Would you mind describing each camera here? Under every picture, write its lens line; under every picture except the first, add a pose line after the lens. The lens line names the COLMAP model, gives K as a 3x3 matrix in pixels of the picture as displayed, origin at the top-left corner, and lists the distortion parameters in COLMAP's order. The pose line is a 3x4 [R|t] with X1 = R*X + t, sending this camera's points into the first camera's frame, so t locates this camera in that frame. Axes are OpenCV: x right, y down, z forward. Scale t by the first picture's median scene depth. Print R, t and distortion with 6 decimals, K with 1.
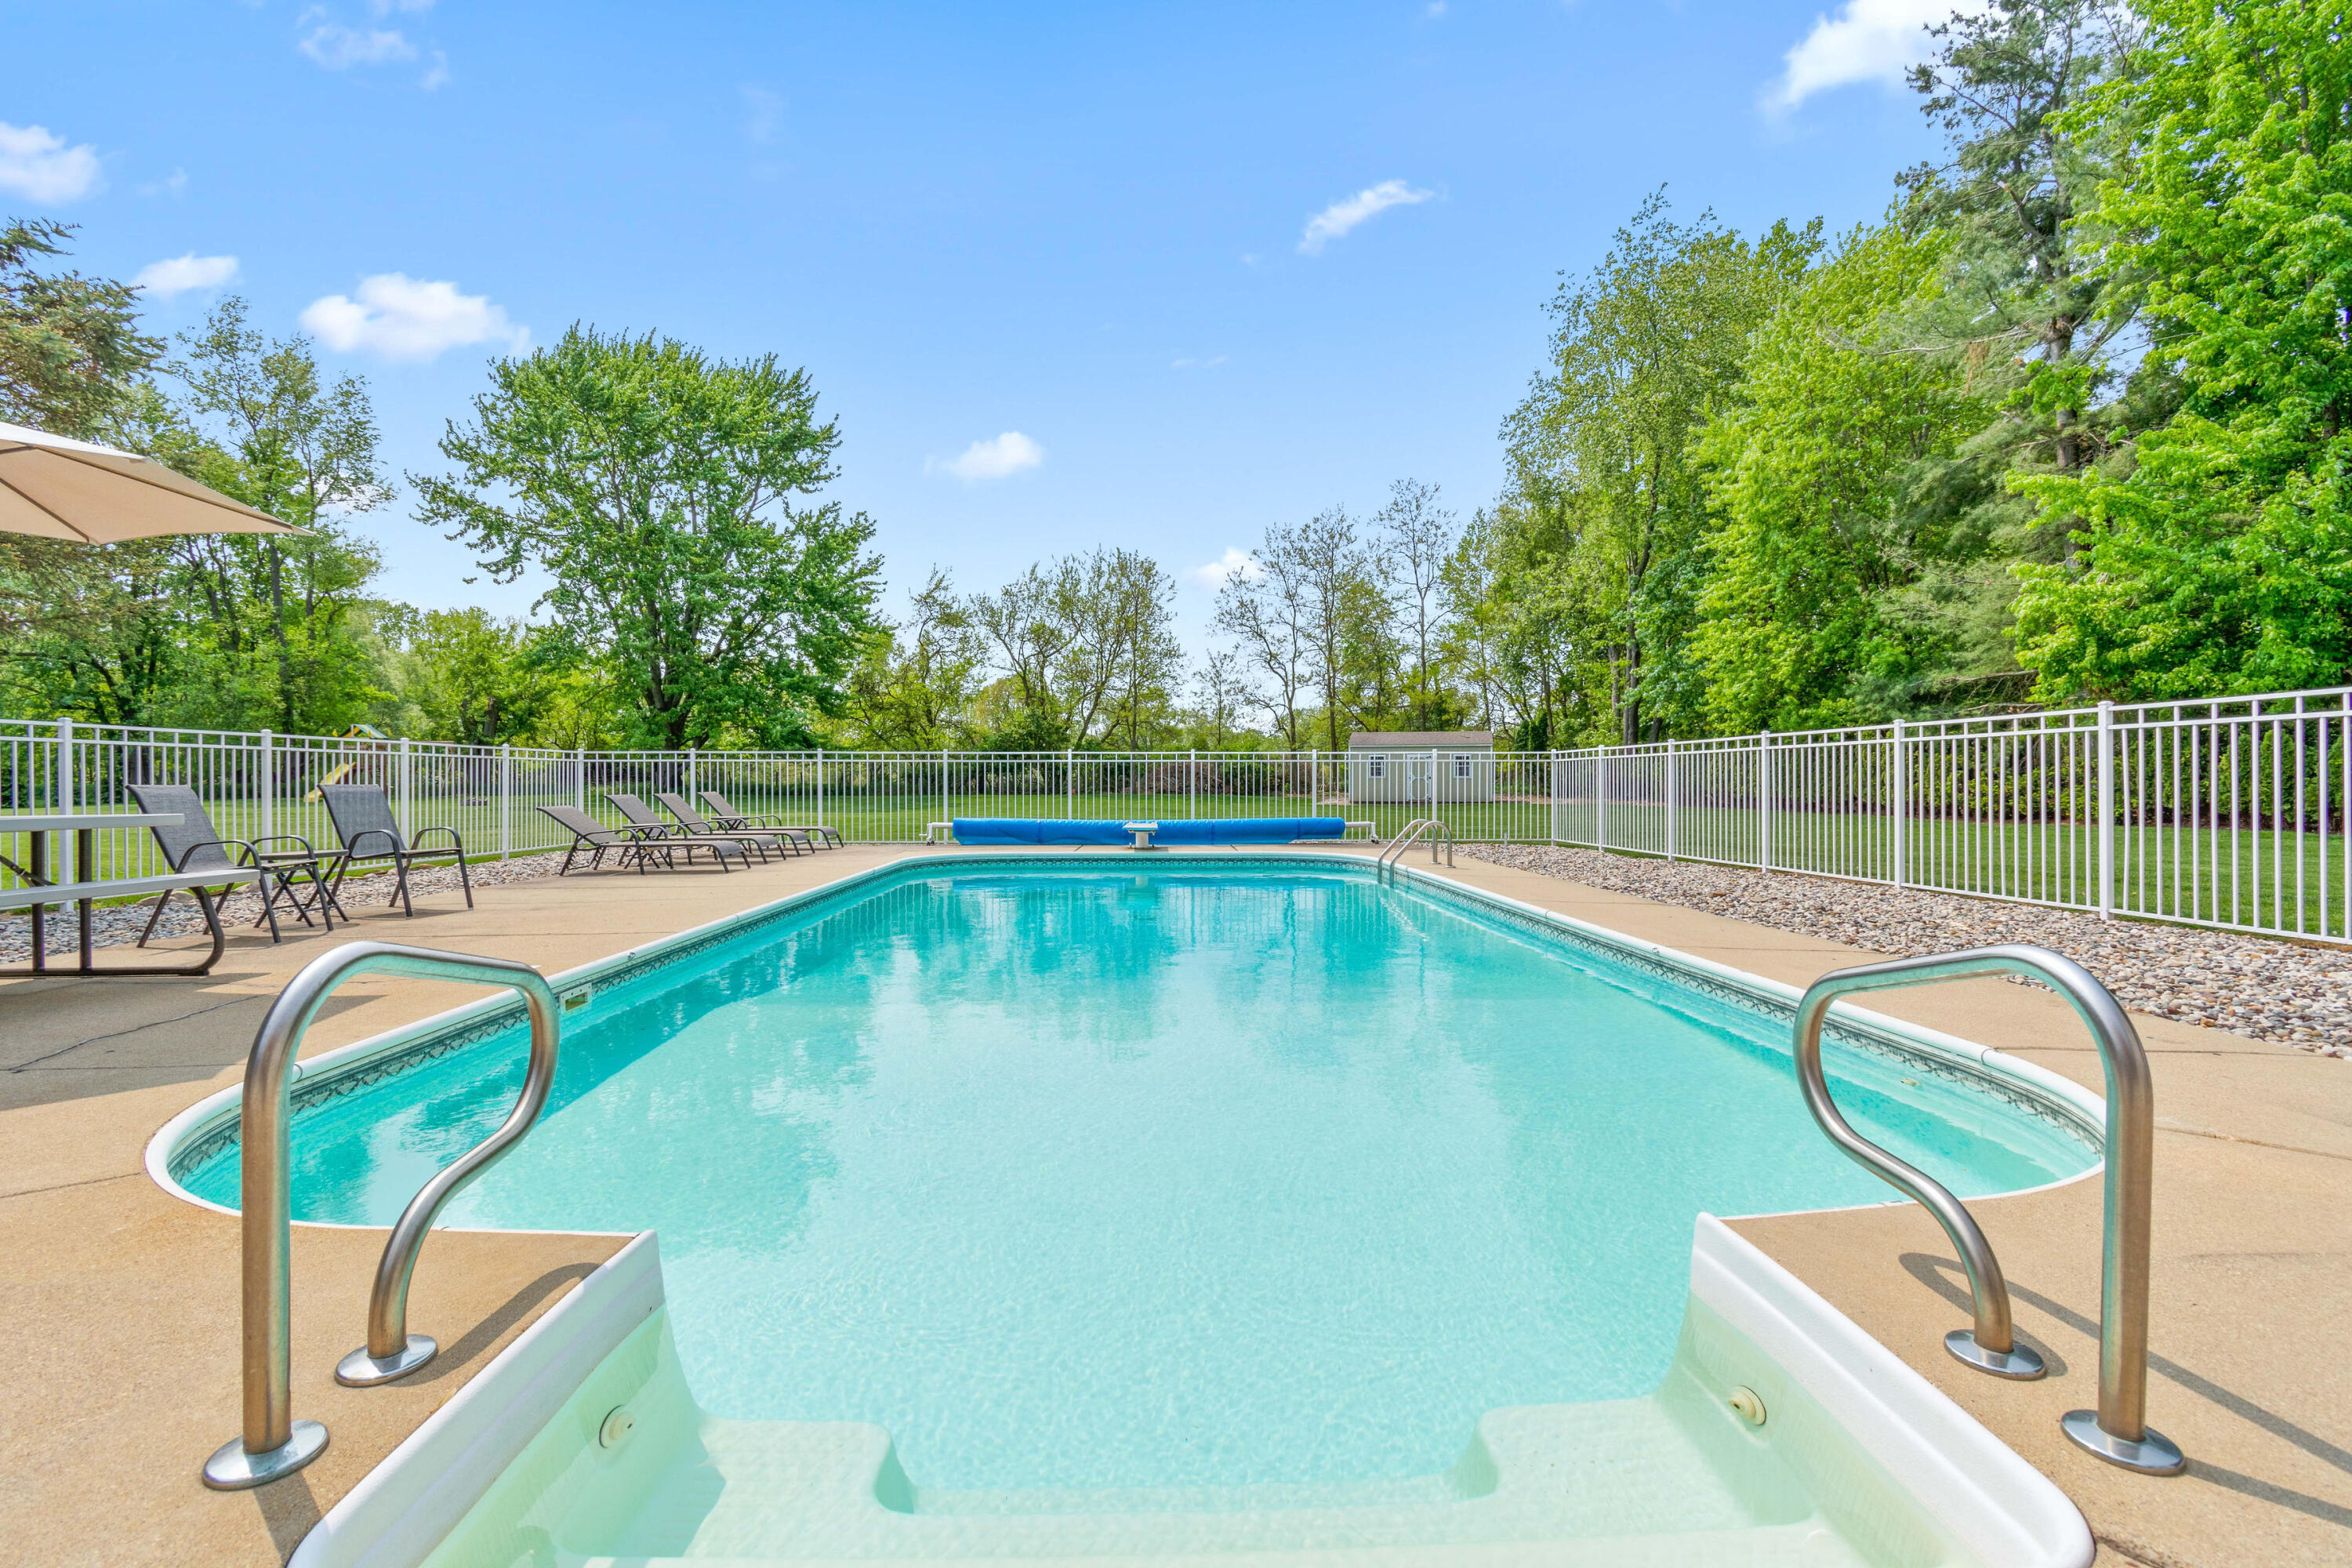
lens RADIAL K [[1035.7, 0, 1188.8], [0, 1035.7, 780.4], [0, 0, 1]] dist [-0.001691, -0.000656]
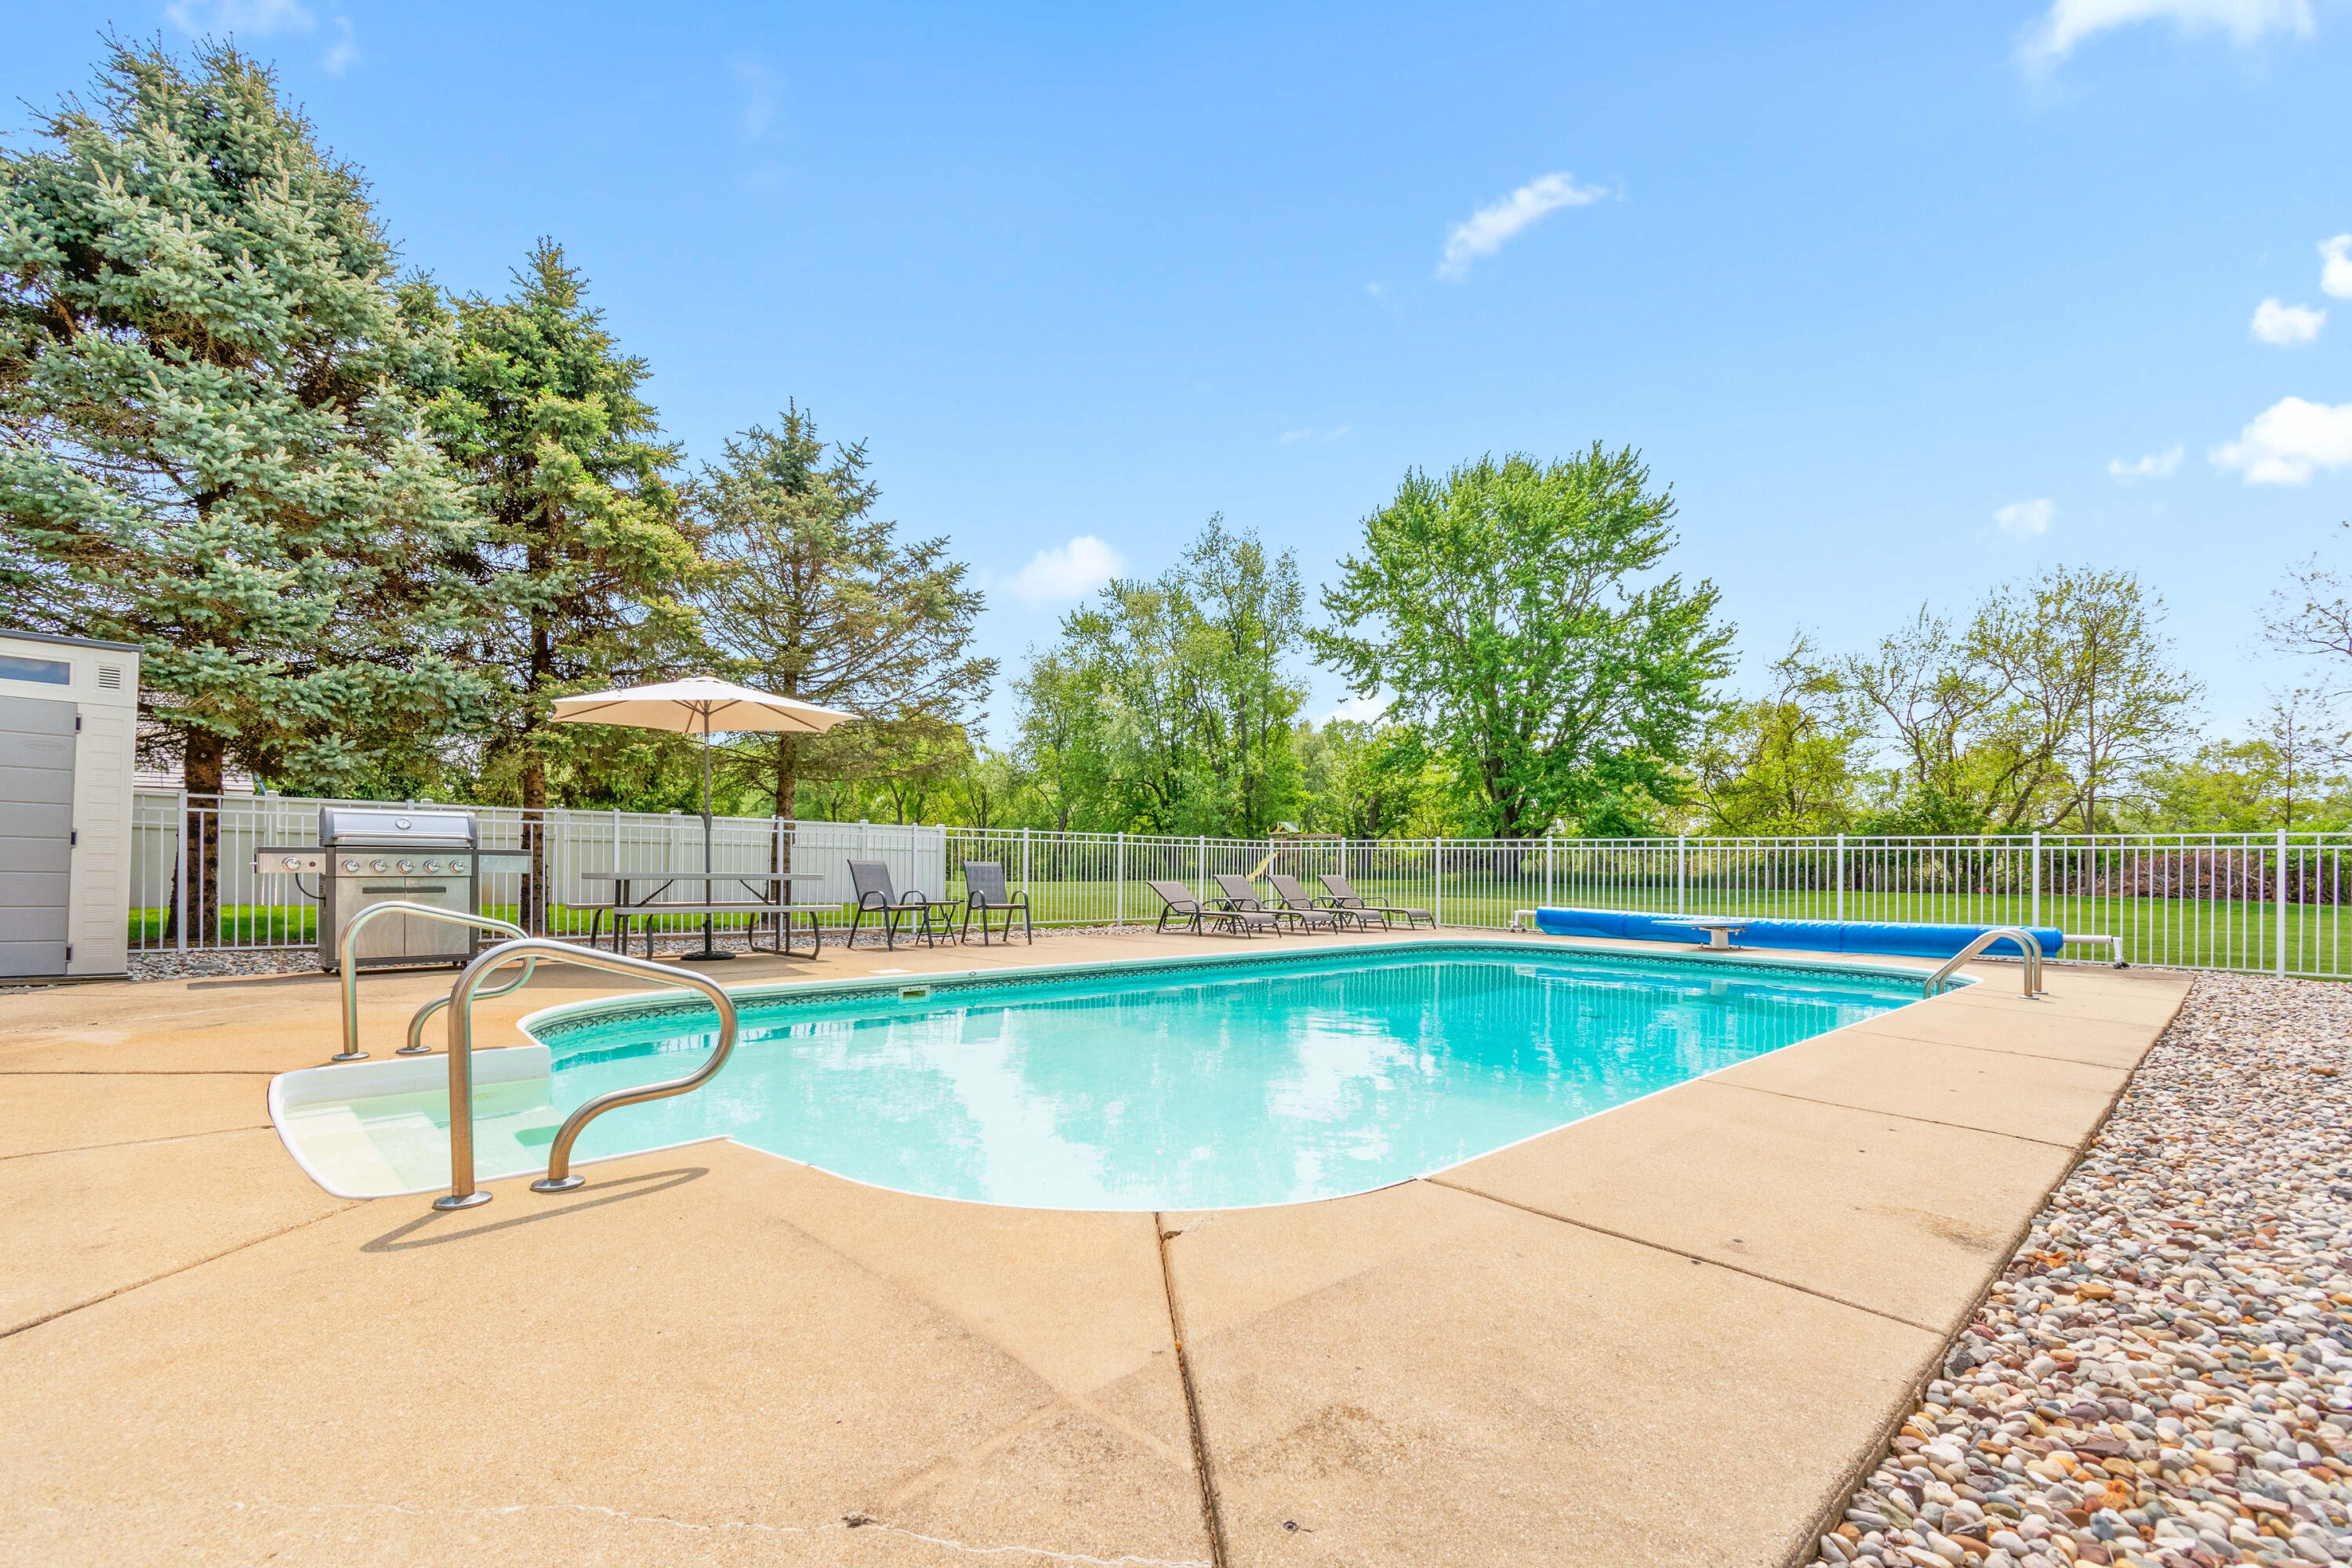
lens RADIAL K [[1057.3, 0, 1163.7], [0, 1057.3, 860.5], [0, 0, 1]] dist [0.013107, -0.008056]
pose [[0.657995, 0.007873, -0.752981, 0.087188], [-0.015076, 0.999883, -0.002720, 0.000326], [0.752872, 0.013141, 0.658036, 0.019937]]
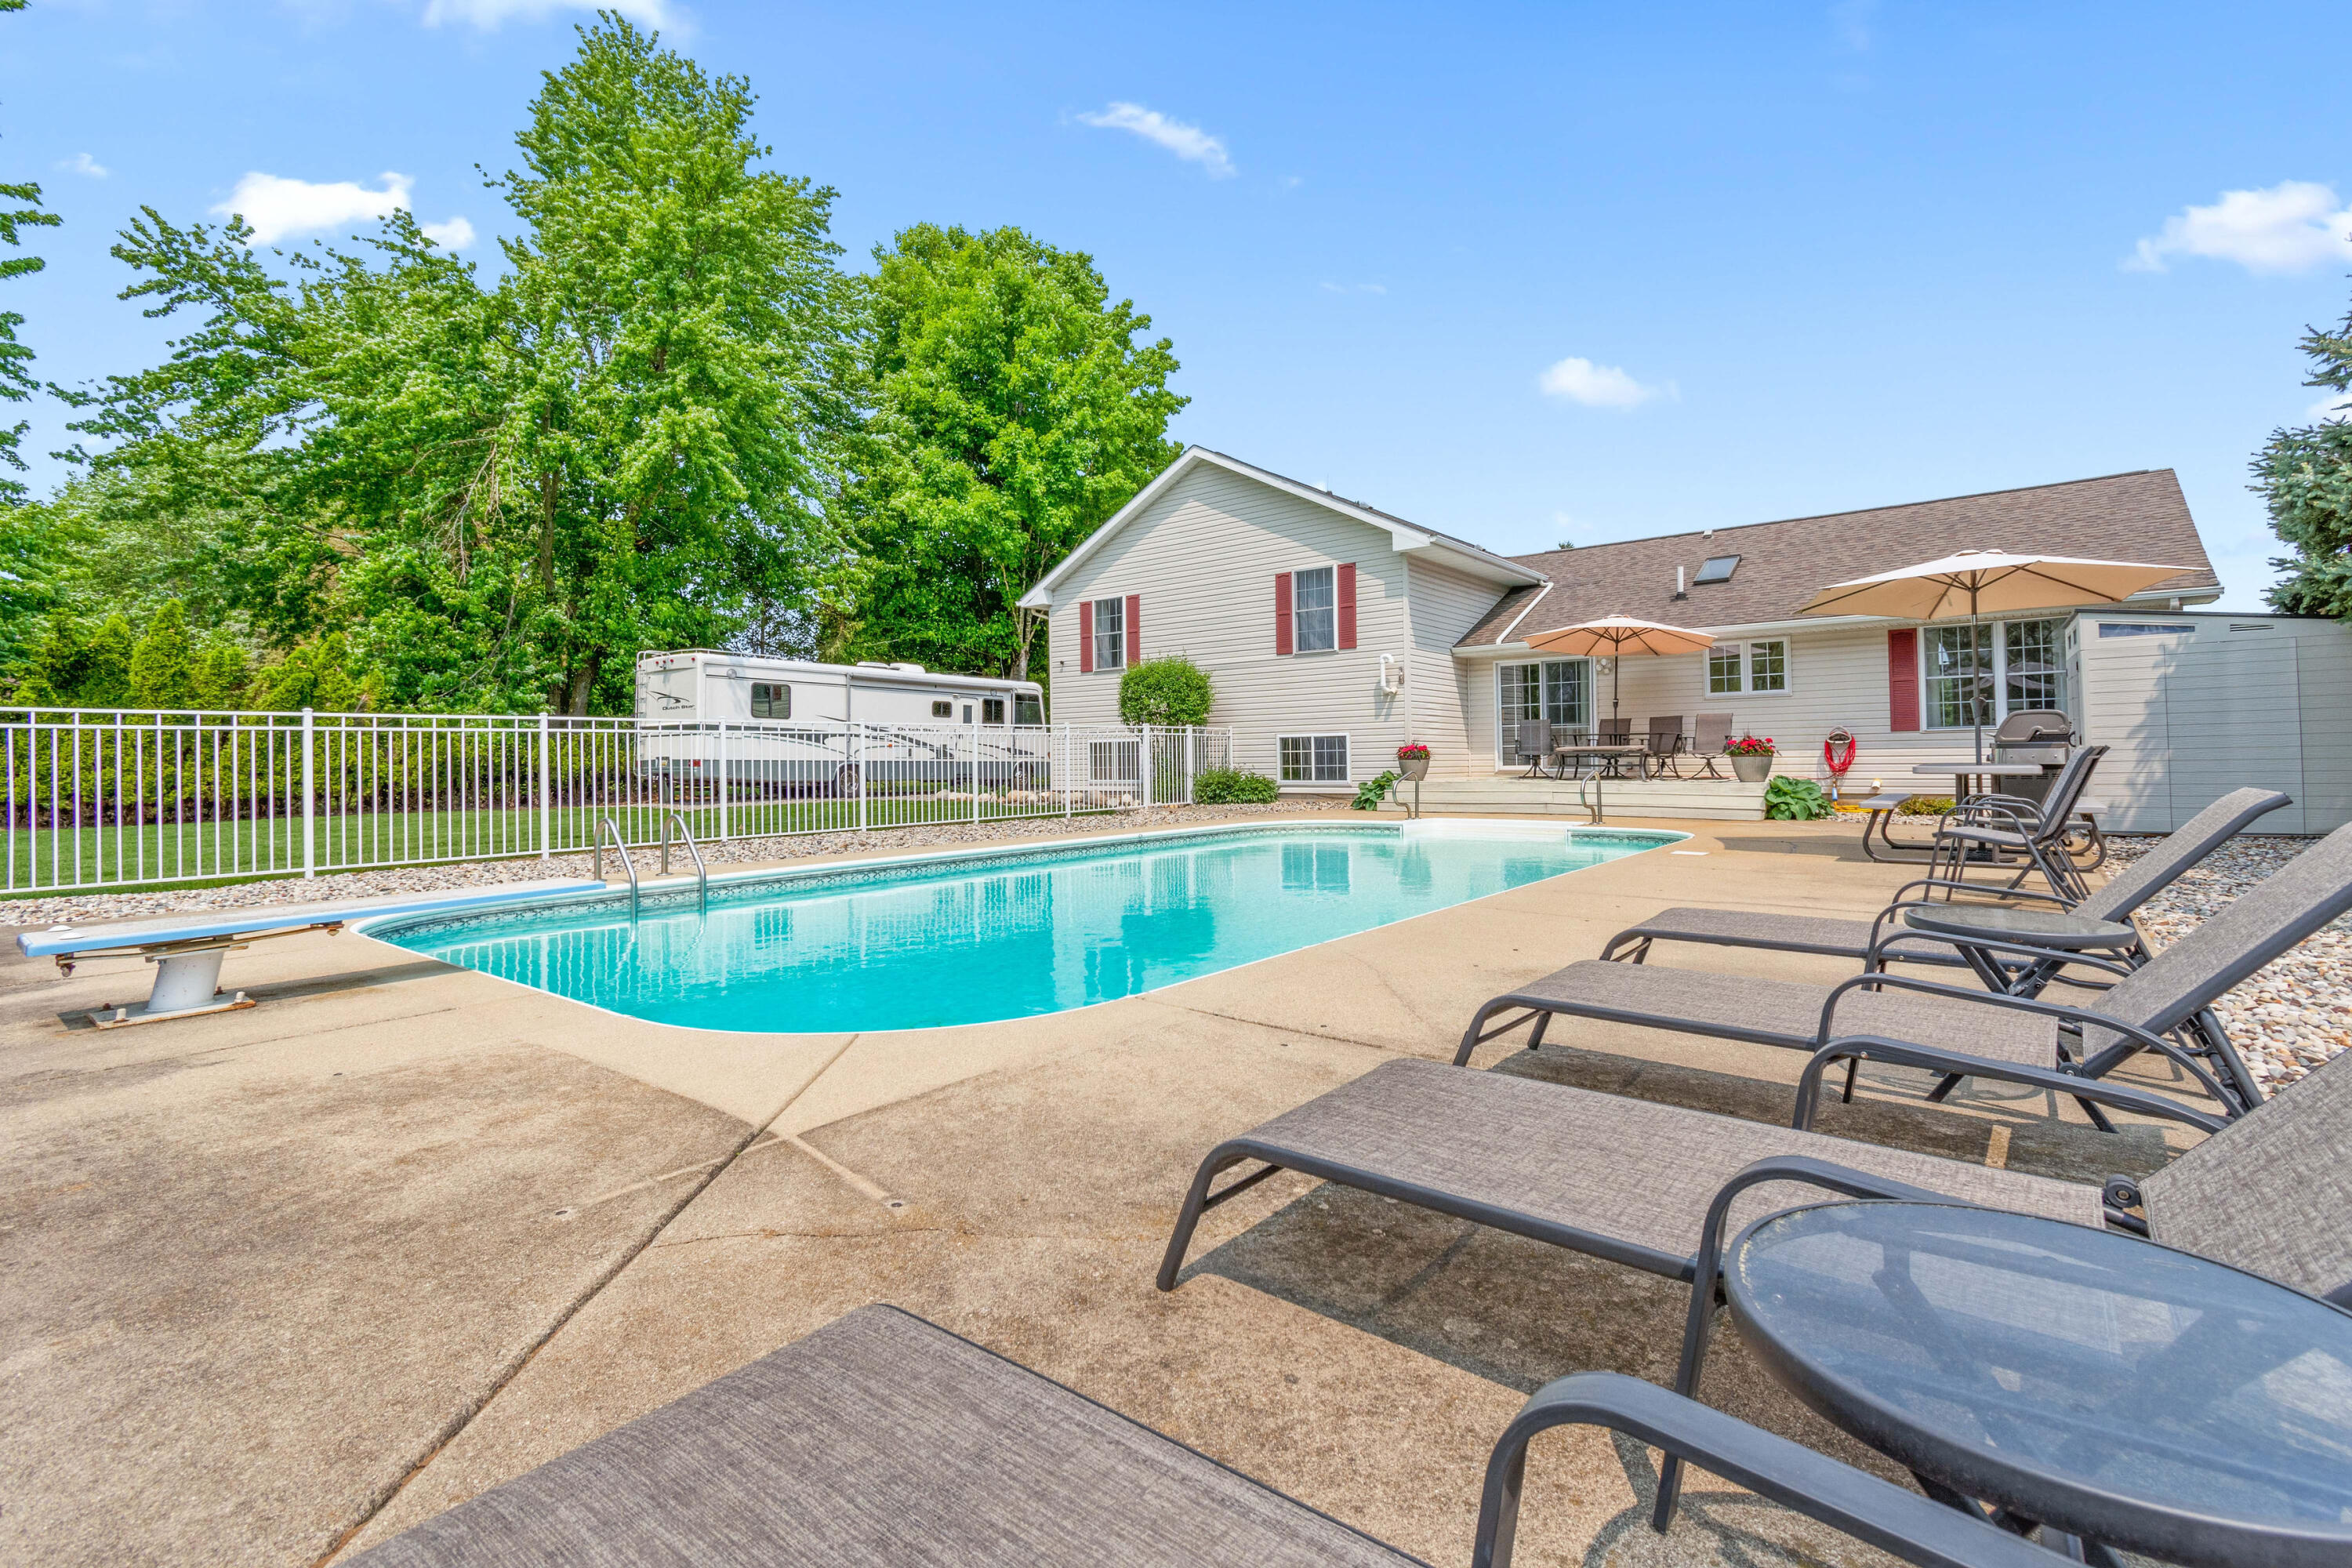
lens RADIAL K [[1049.9, 0, 1213.5], [0, 1049.9, 750.2], [0, 0, 1]] dist [0.002709, 0.000083]
pose [[-0.758763, 0.015640, 0.651179, -0.119501], [0.012855, 0.999877, -0.009036, 0.000857], [-0.651239, 0.001515, -0.758871, 0.280361]]
